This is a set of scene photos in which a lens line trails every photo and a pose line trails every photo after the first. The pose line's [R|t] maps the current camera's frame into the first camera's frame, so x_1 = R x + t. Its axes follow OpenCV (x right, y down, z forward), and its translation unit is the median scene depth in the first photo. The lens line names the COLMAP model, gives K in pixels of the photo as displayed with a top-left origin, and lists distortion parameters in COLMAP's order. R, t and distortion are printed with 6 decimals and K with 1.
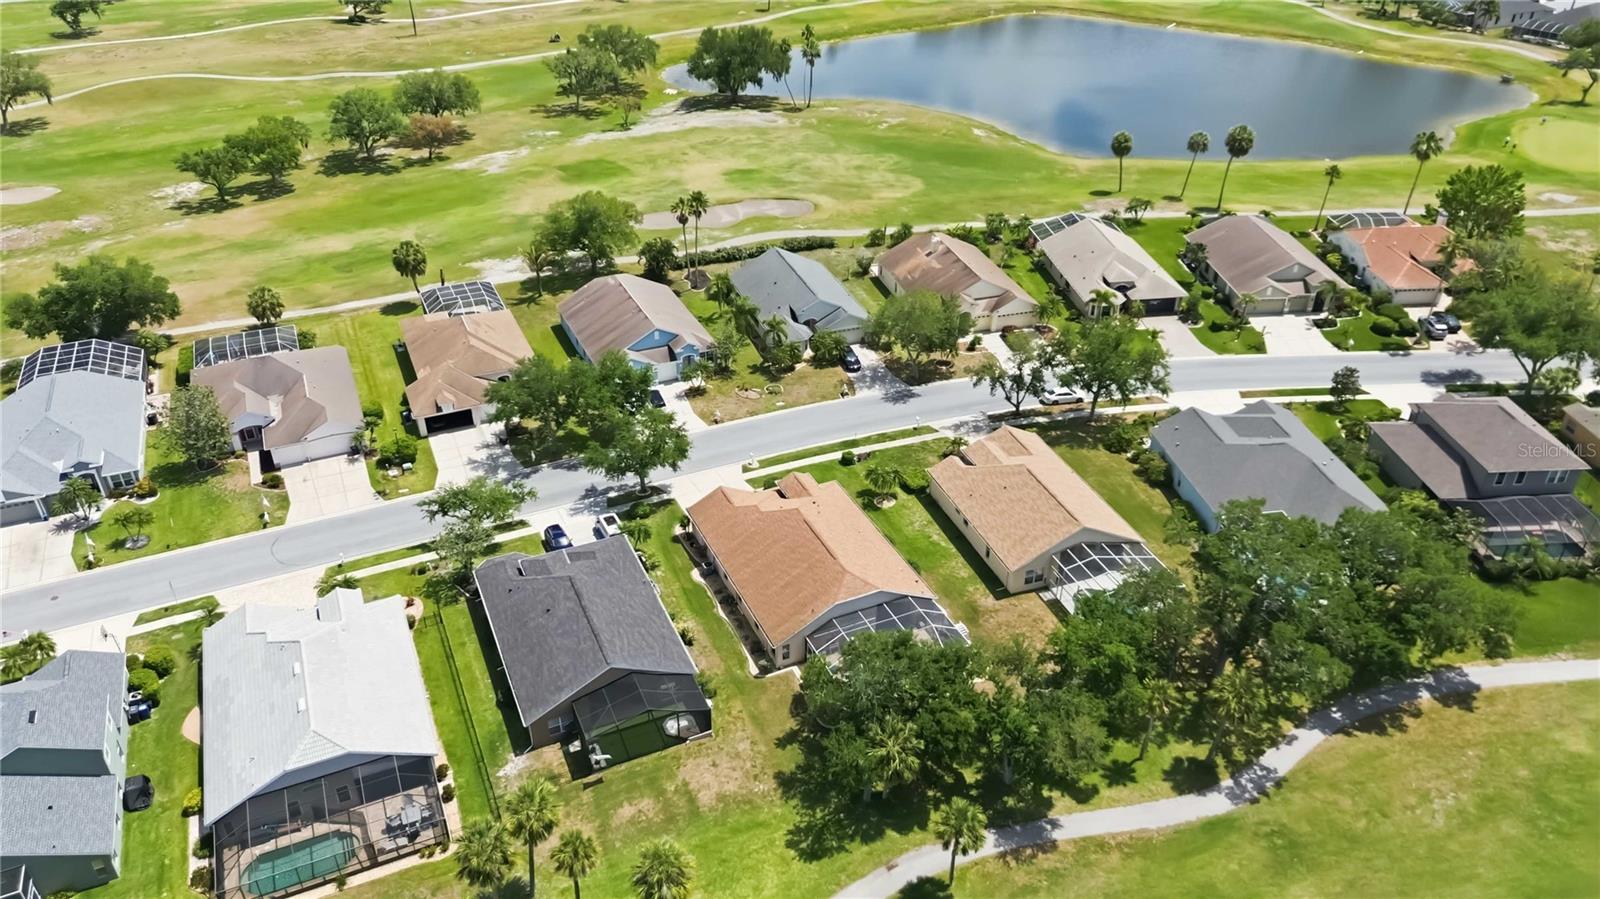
lens RADIAL K [[1135.8, 0, 793.7], [0, 1135.8, 452.7], [0, 0, 1]] dist [0.062197, -0.059750]
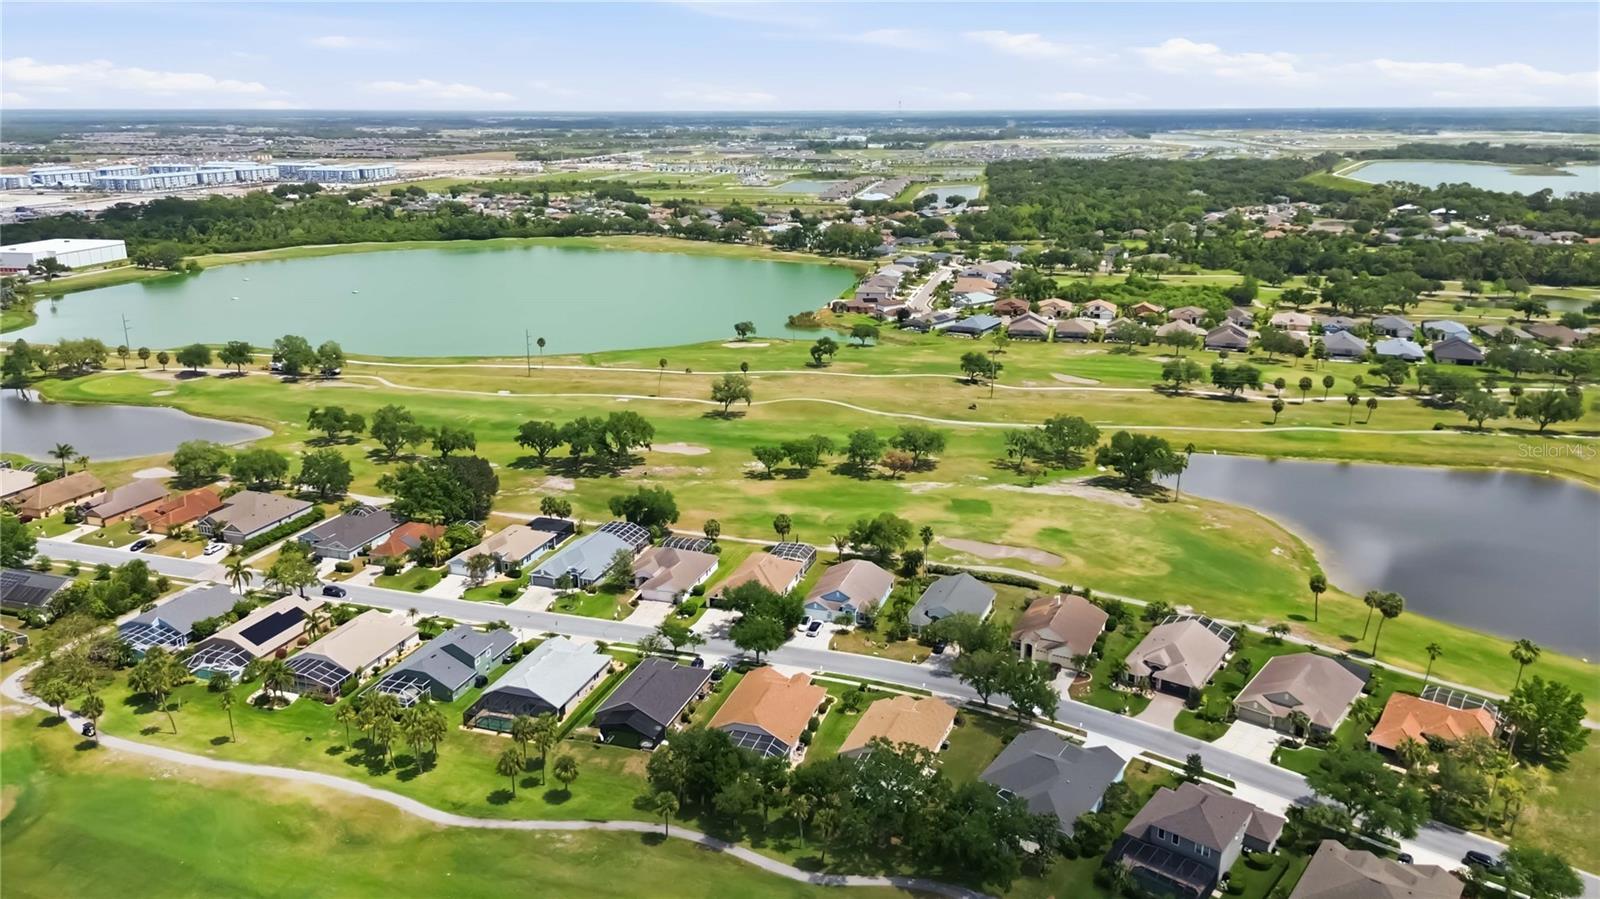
lens RADIAL K [[1135.8, 0, 797.7], [0, 1135.8, 436.1], [0, 0, 1]] dist [0.062197, -0.059750]
pose [[0.739630, 0.185033, -0.647079, 0.988740], [-0.358219, 0.922190, -0.145753, -0.056828], [0.569761, 0.339599, 0.748362, -0.444835]]
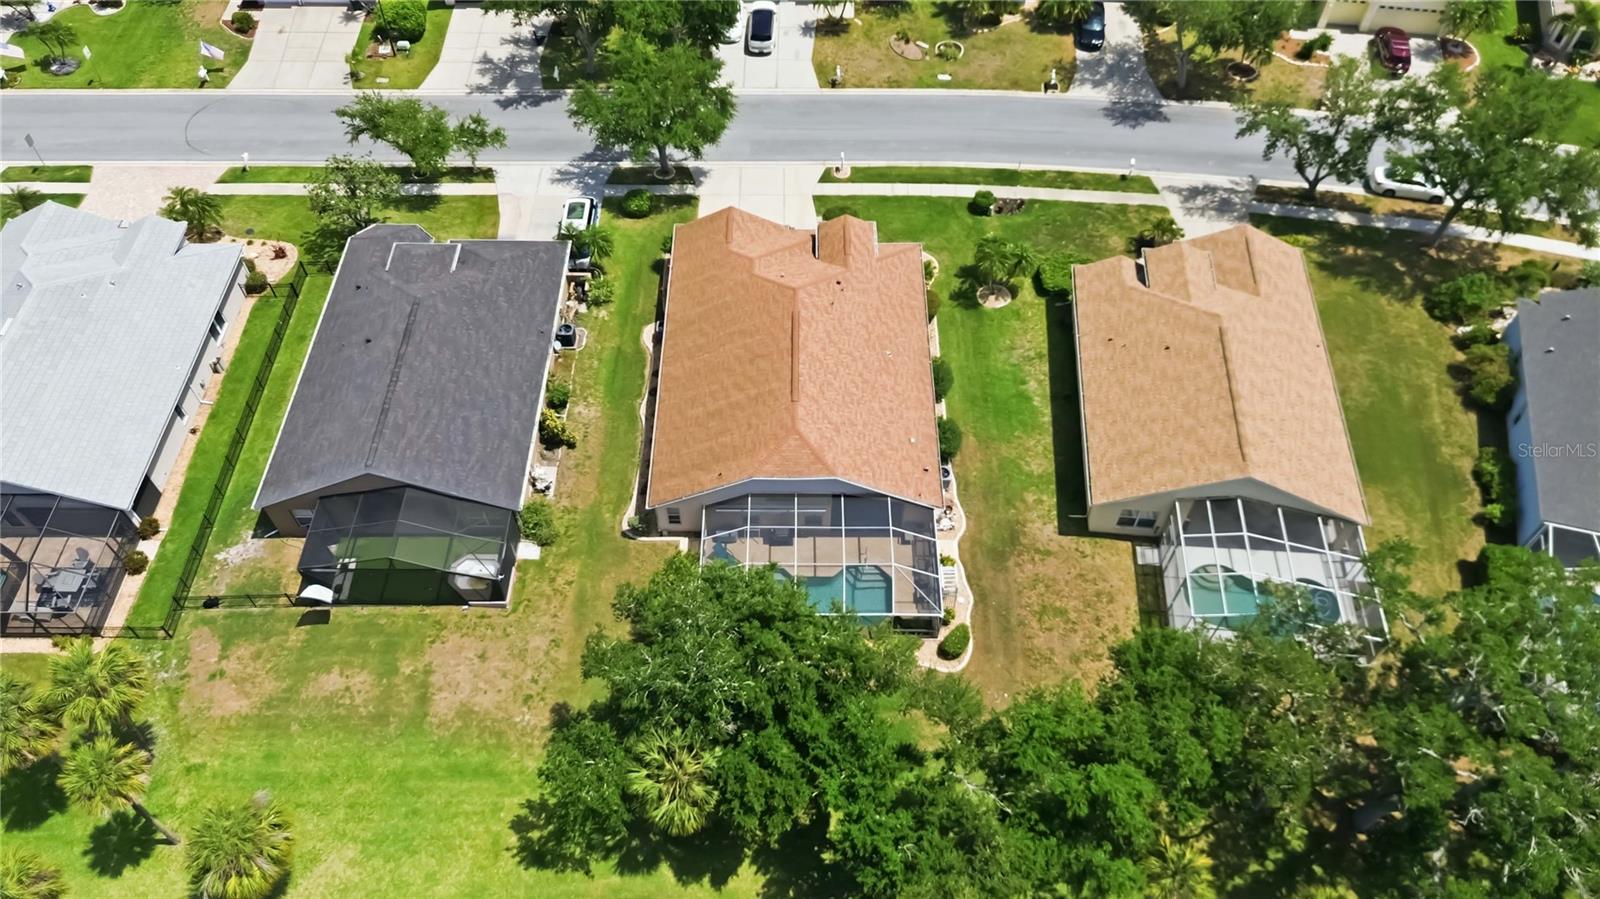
lens RADIAL K [[1135.8, 0, 793.2], [0, 1135.8, 452.1], [0, 0, 1]] dist [0.062197, -0.059750]
pose [[0.909011, 0.331191, -0.253004, 0.155759], [-0.220732, 0.897500, 0.381800, -0.087931], [0.353520, -0.291214, 0.888942, 0.356469]]
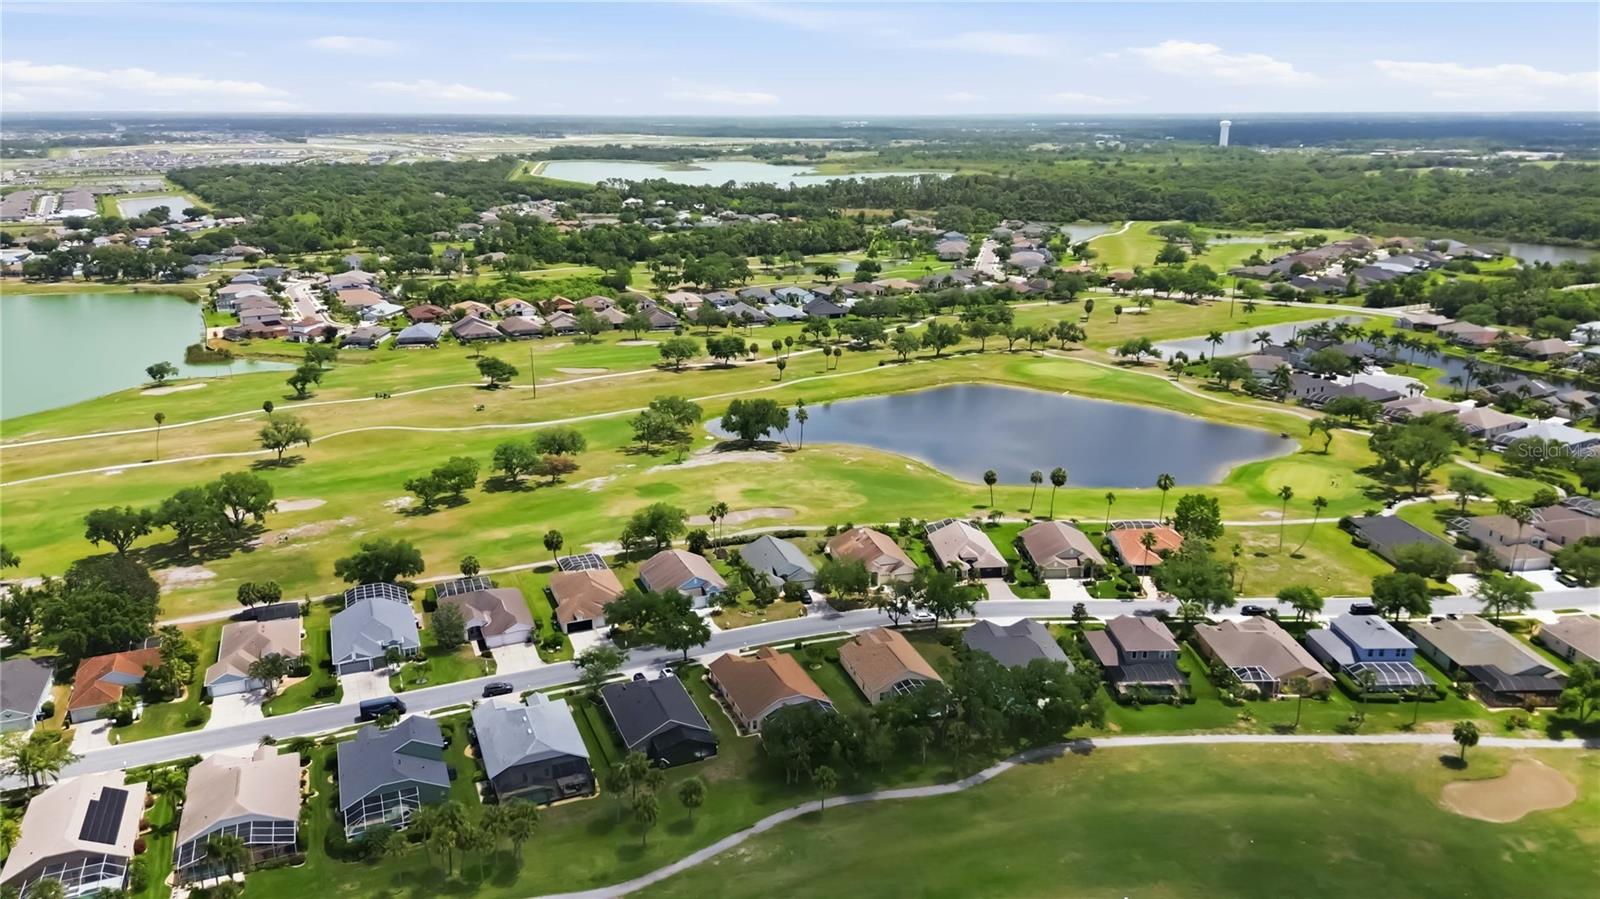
lens RADIAL K [[1135.8, 0, 797.1], [0, 1135.8, 432.4], [0, 0, 1]] dist [0.062197, -0.059750]
pose [[0.999651, 0.006823, -0.025531, 0.088997], [-0.013817, 0.958475, -0.284843, 0.193556], [0.022527, 0.285096, 0.958234, -0.833569]]
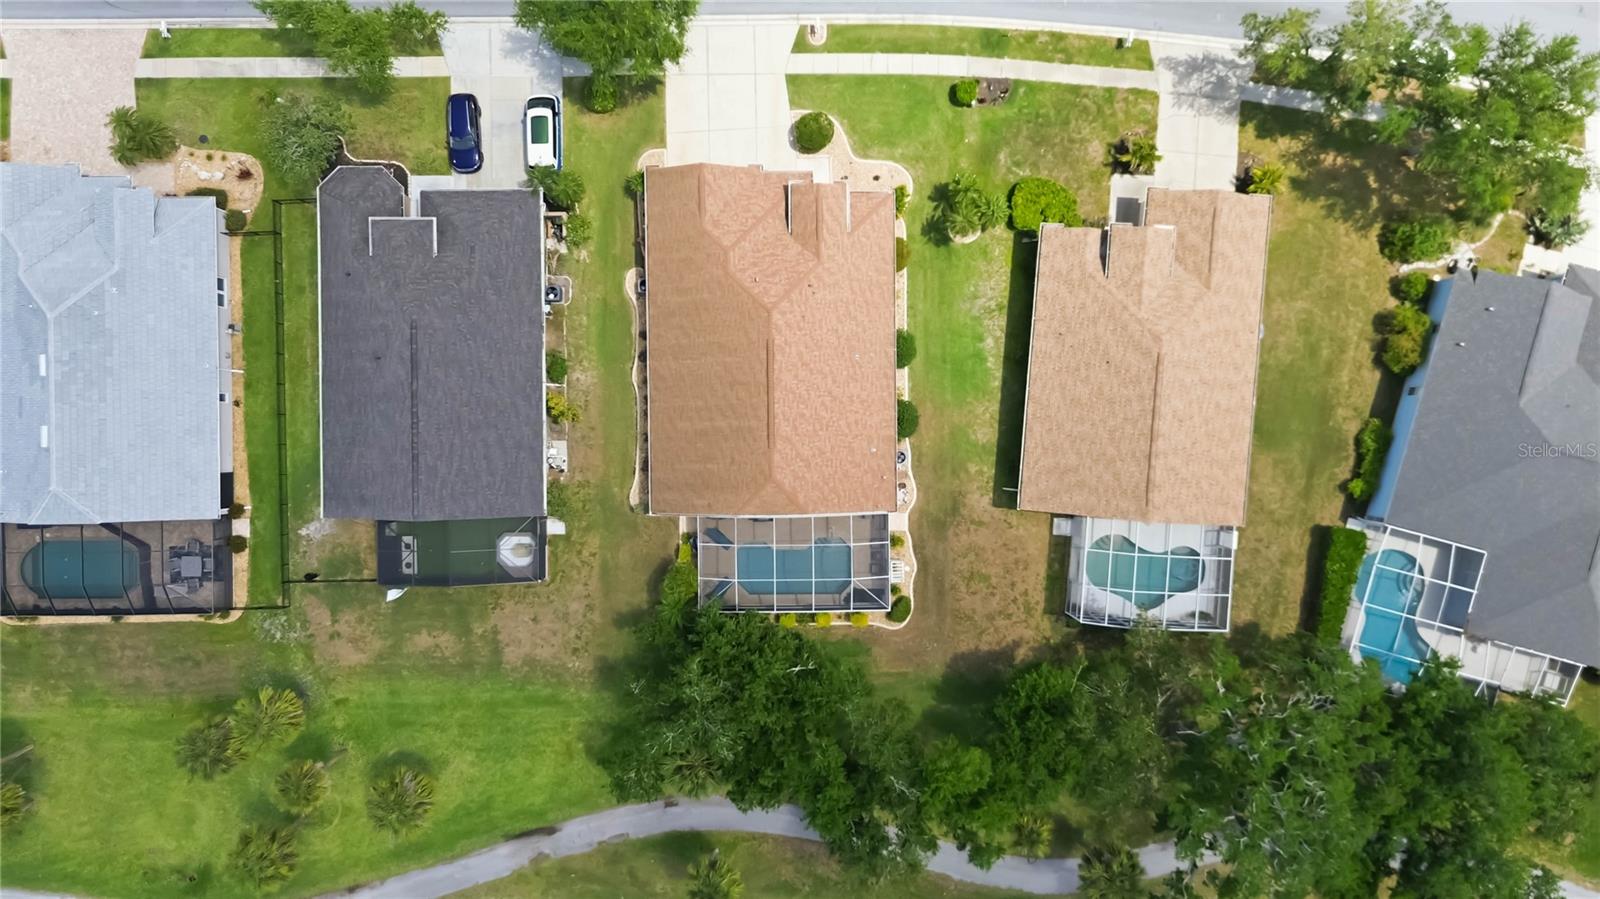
lens RADIAL K [[1135.8, 0, 792.3], [0, 1135.8, 445.1], [0, 0, 1]] dist [0.062197, -0.059750]
pose [[0.916121, 0.400885, 0.003752, 0.036209], [-0.213776, 0.480570, 0.850501, -0.392038], [0.339150, -0.779964, 0.525959, 0.501997]]
